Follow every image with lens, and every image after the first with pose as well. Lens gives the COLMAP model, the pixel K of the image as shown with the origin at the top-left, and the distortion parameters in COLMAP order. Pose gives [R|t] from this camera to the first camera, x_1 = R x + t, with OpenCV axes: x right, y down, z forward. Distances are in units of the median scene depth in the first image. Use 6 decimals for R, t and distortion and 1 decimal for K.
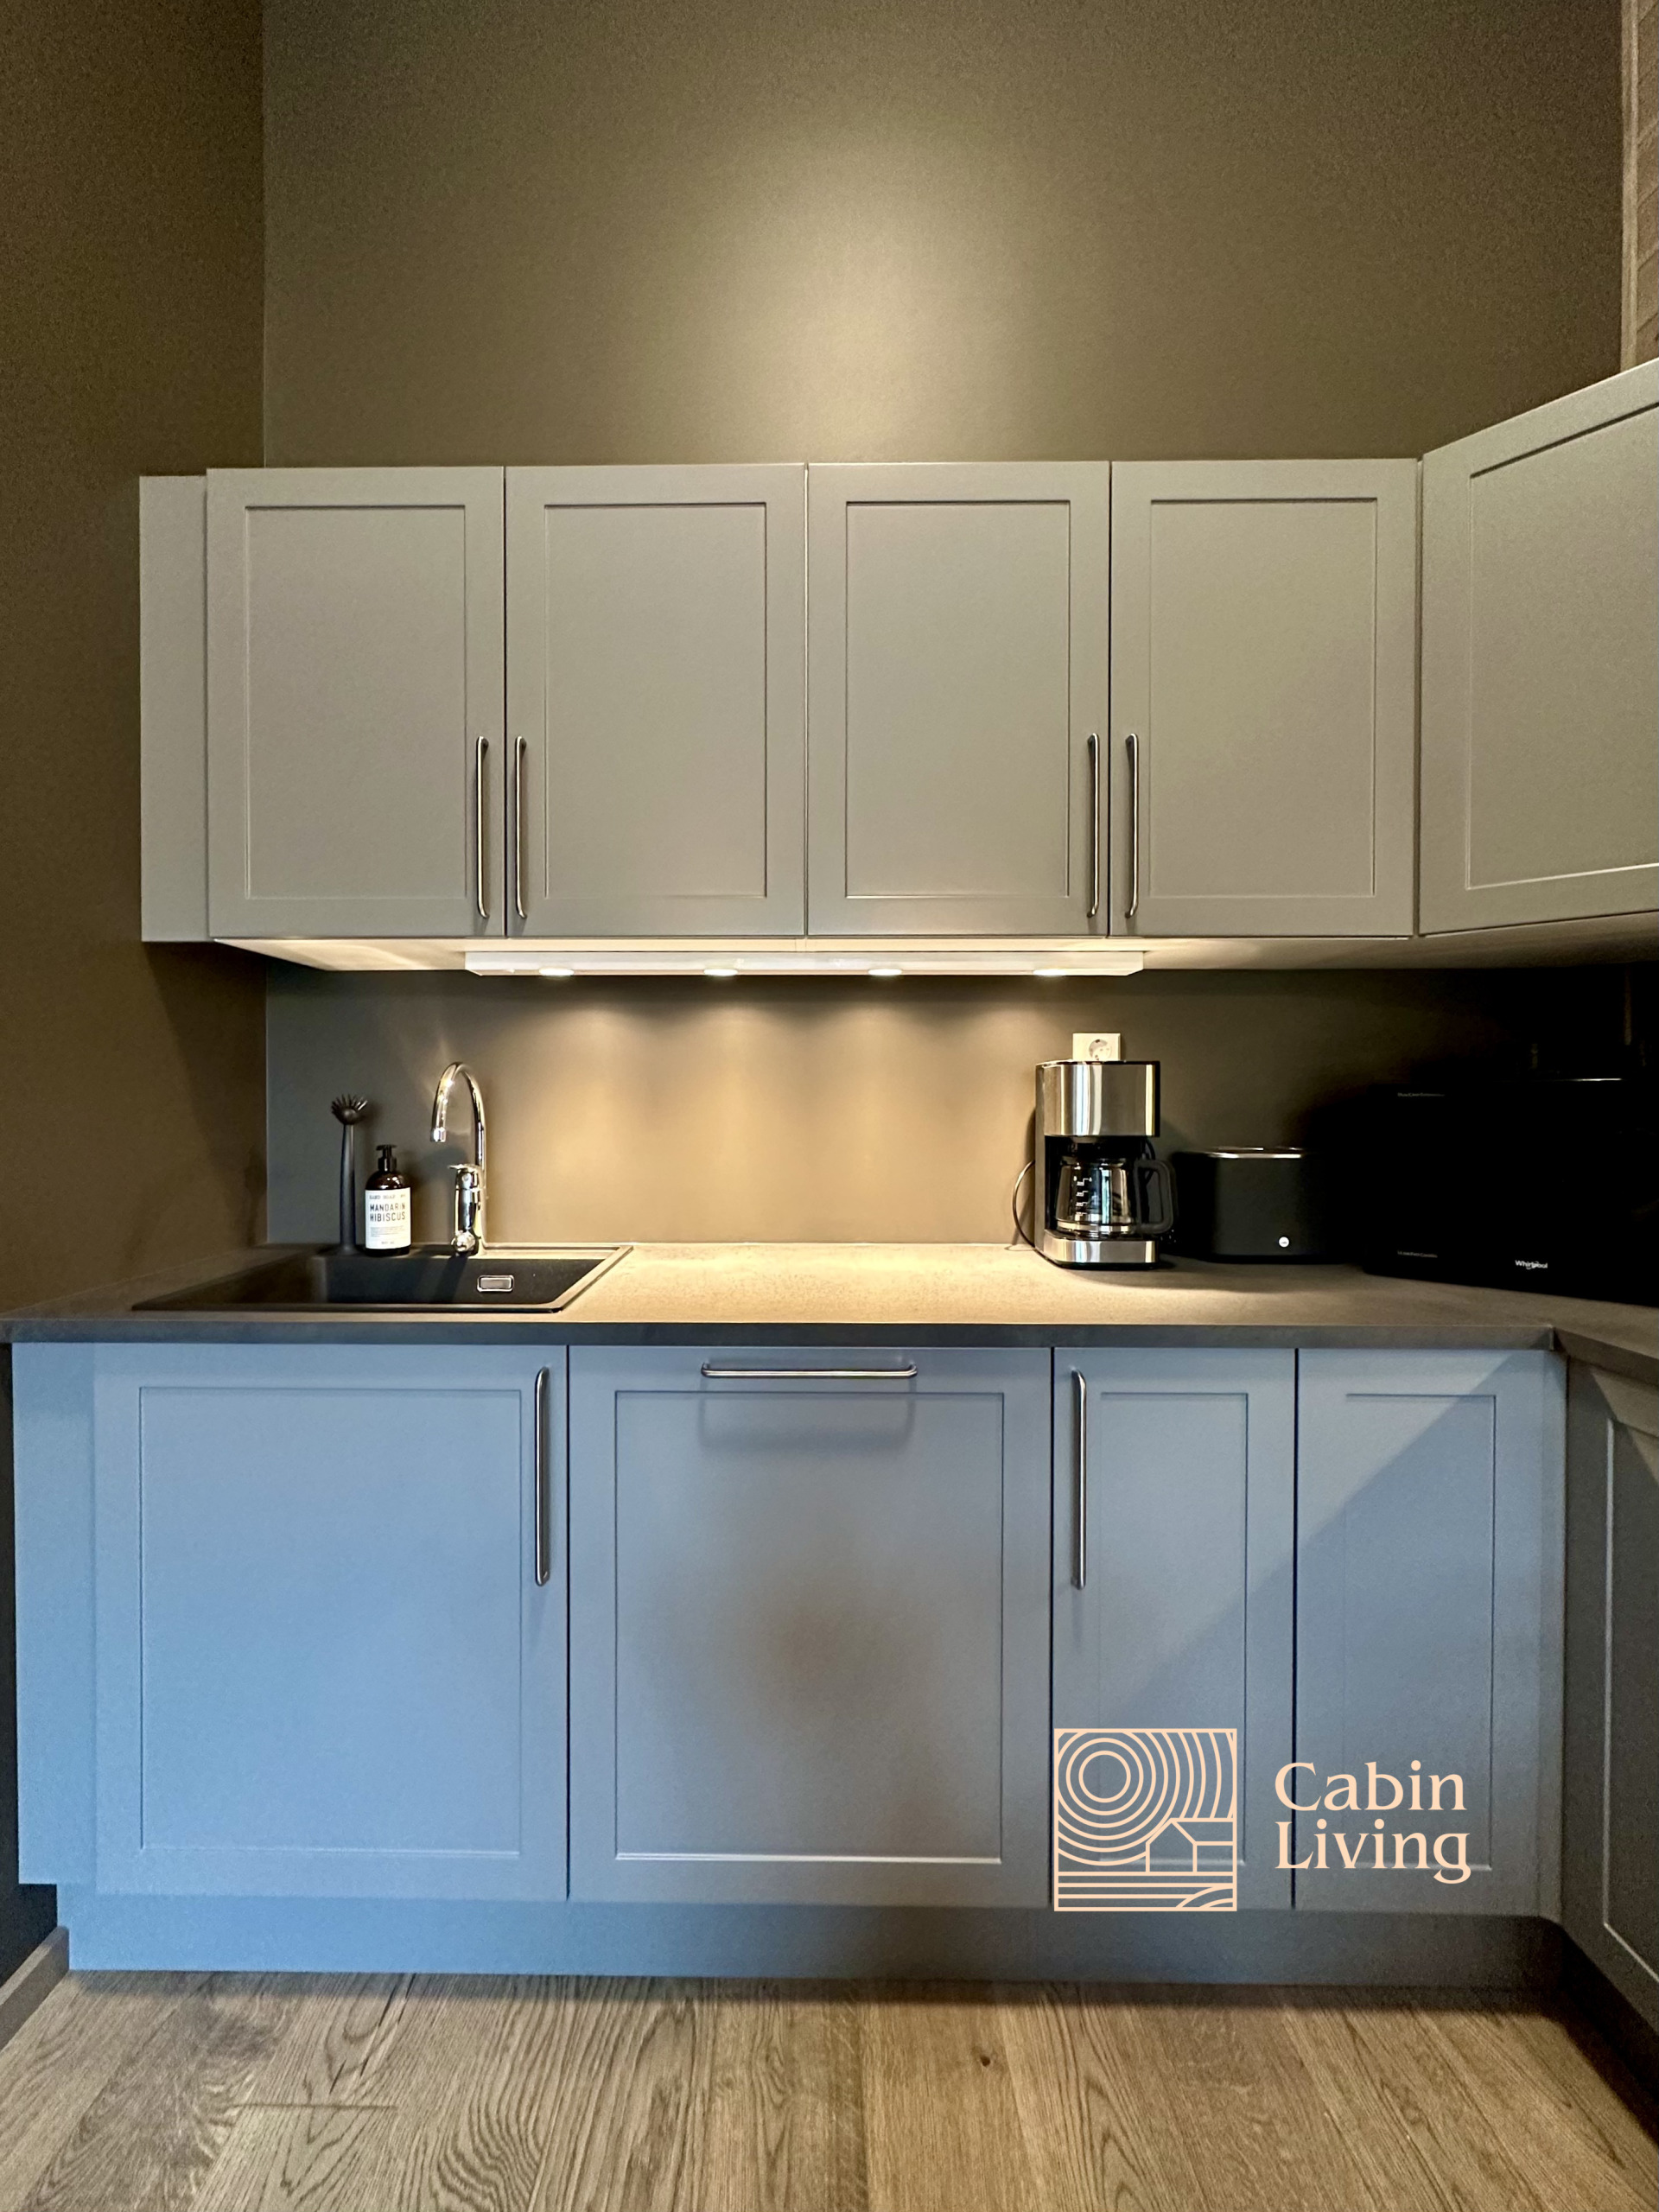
lens RADIAL K [[882.4, 0, 807.7], [0, 882.4, 1097.5], [0, 0, 1]] dist [-0.004982, 0.001275]
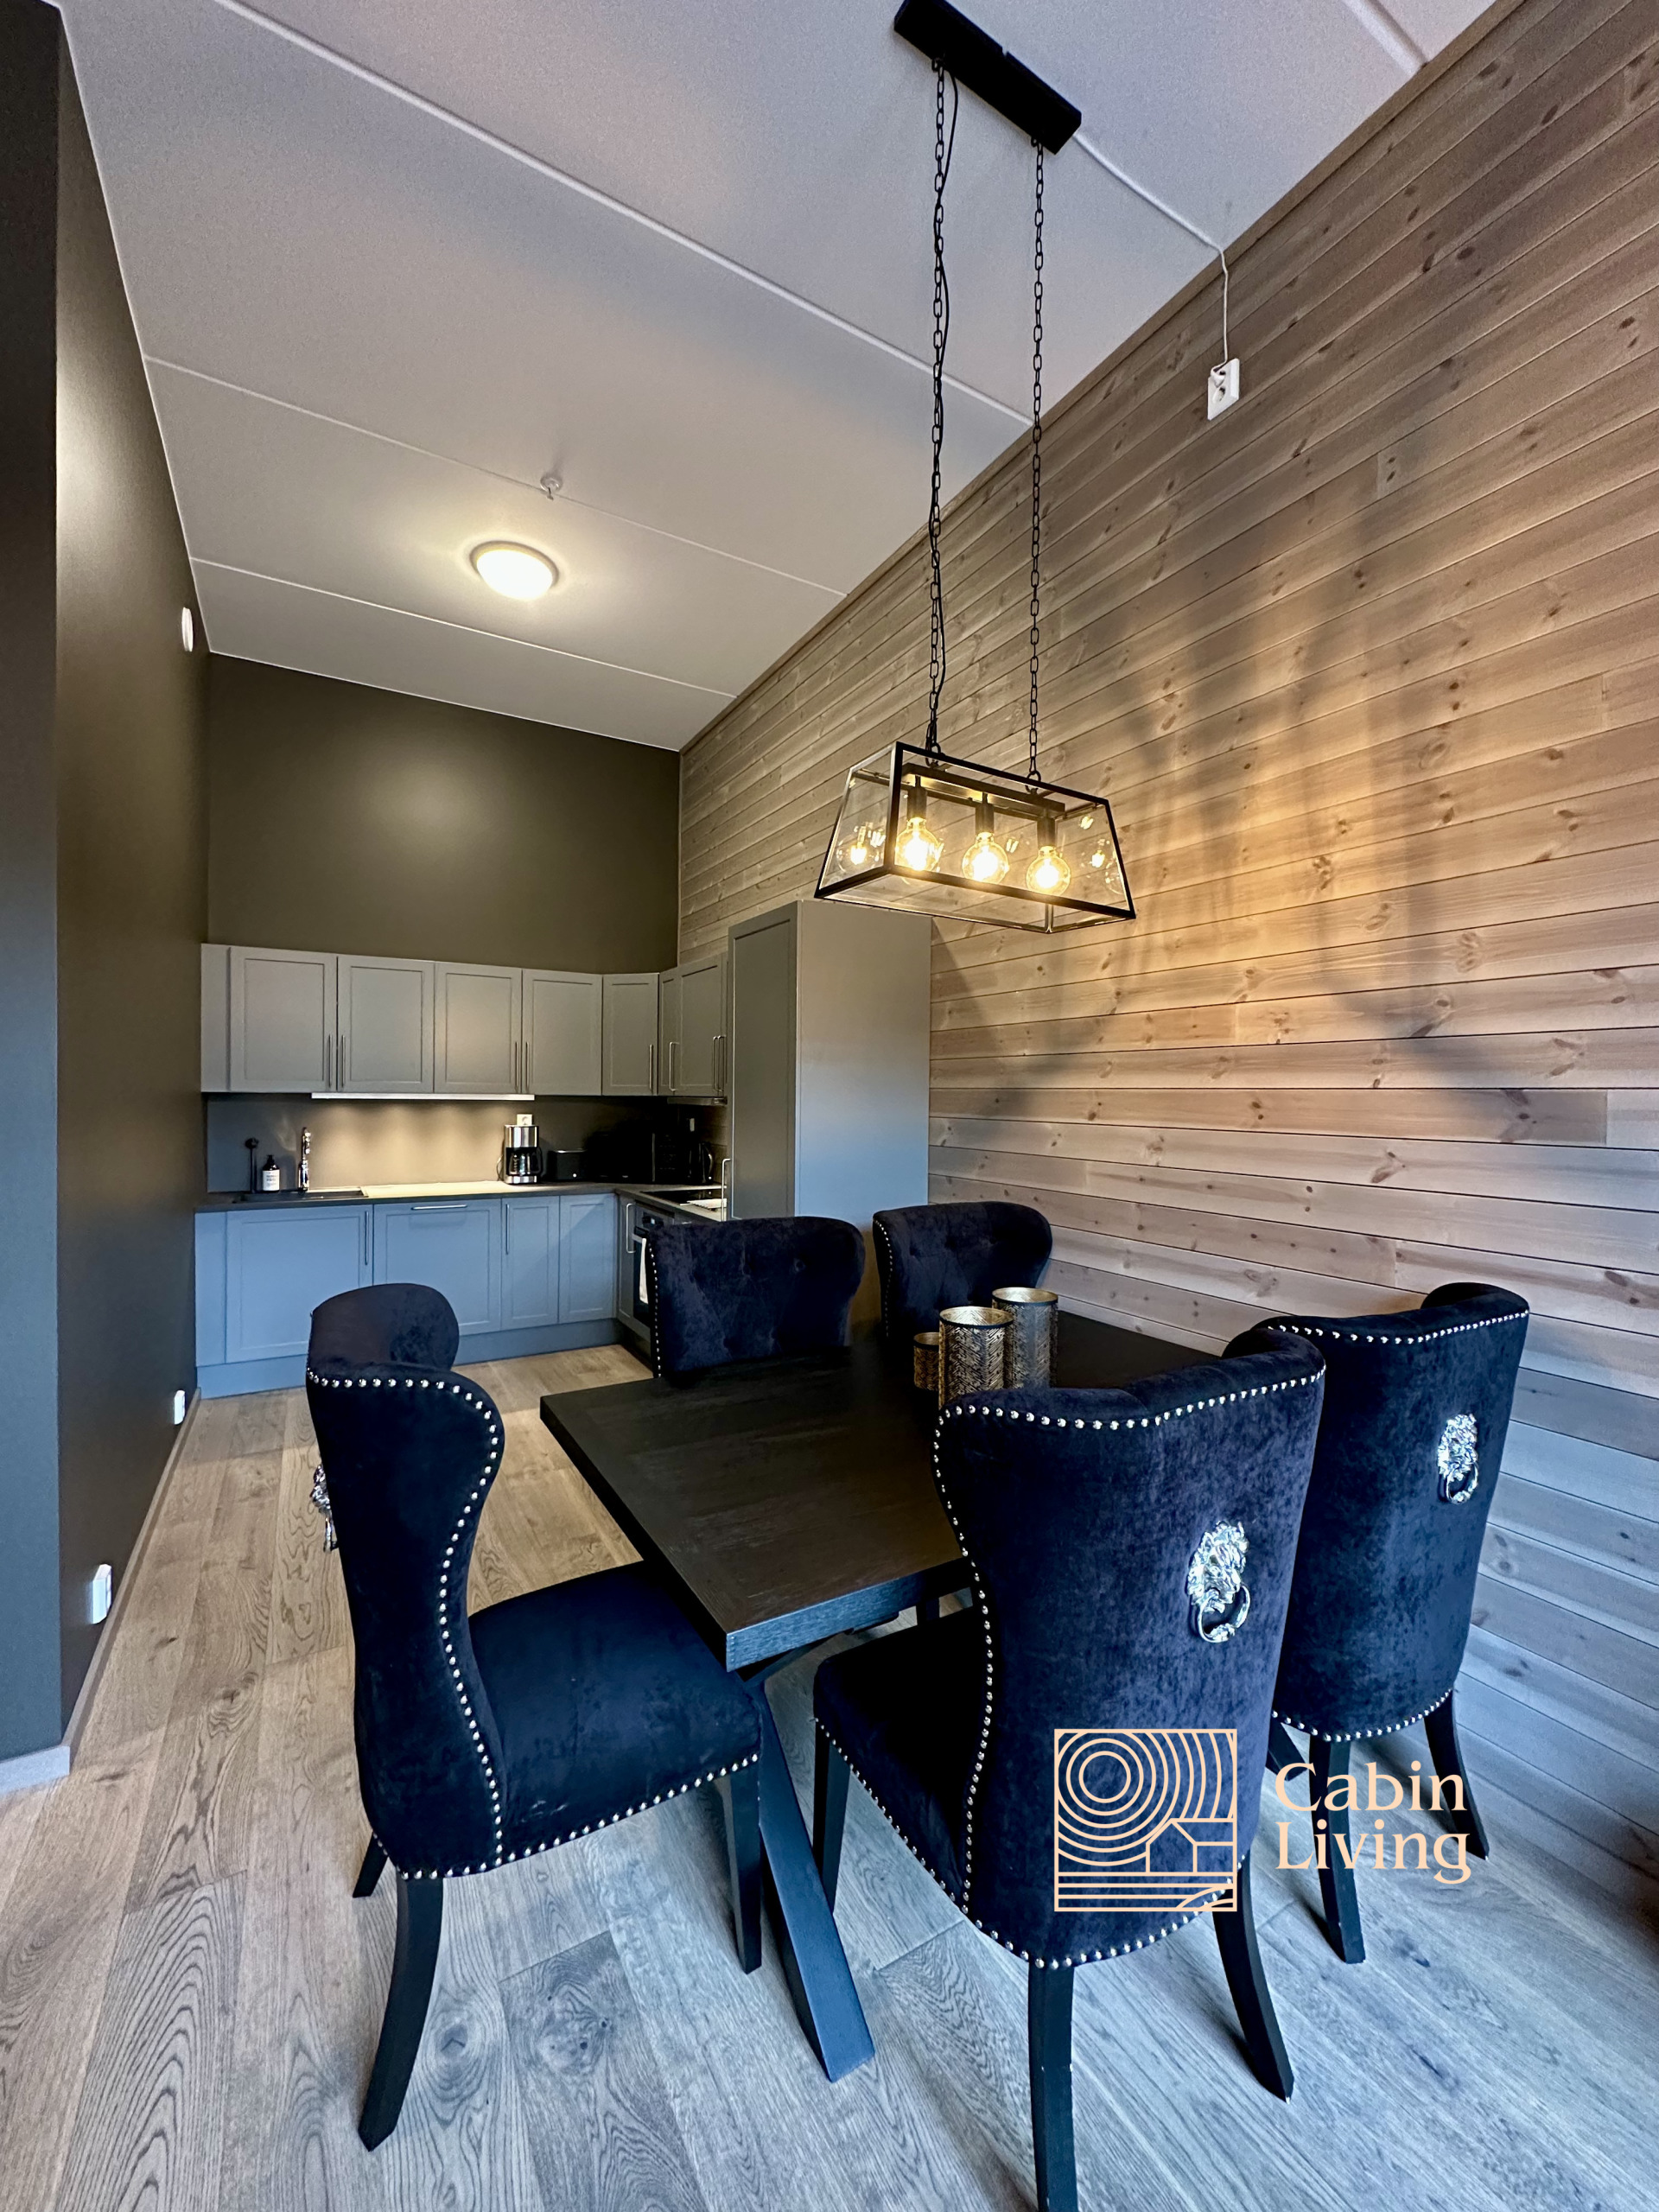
lens RADIAL K [[882.4, 0, 833.3], [0, 882.4, 1102.9], [0, 0, 1]] dist [-0.004982, 0.001275]
pose [[0.857076, 0.003699, 0.515177, -0.426922], [-0.007798, 0.999953, 0.005794, -0.167792], [-0.515132, -0.008984, 0.857064, -2.728881]]
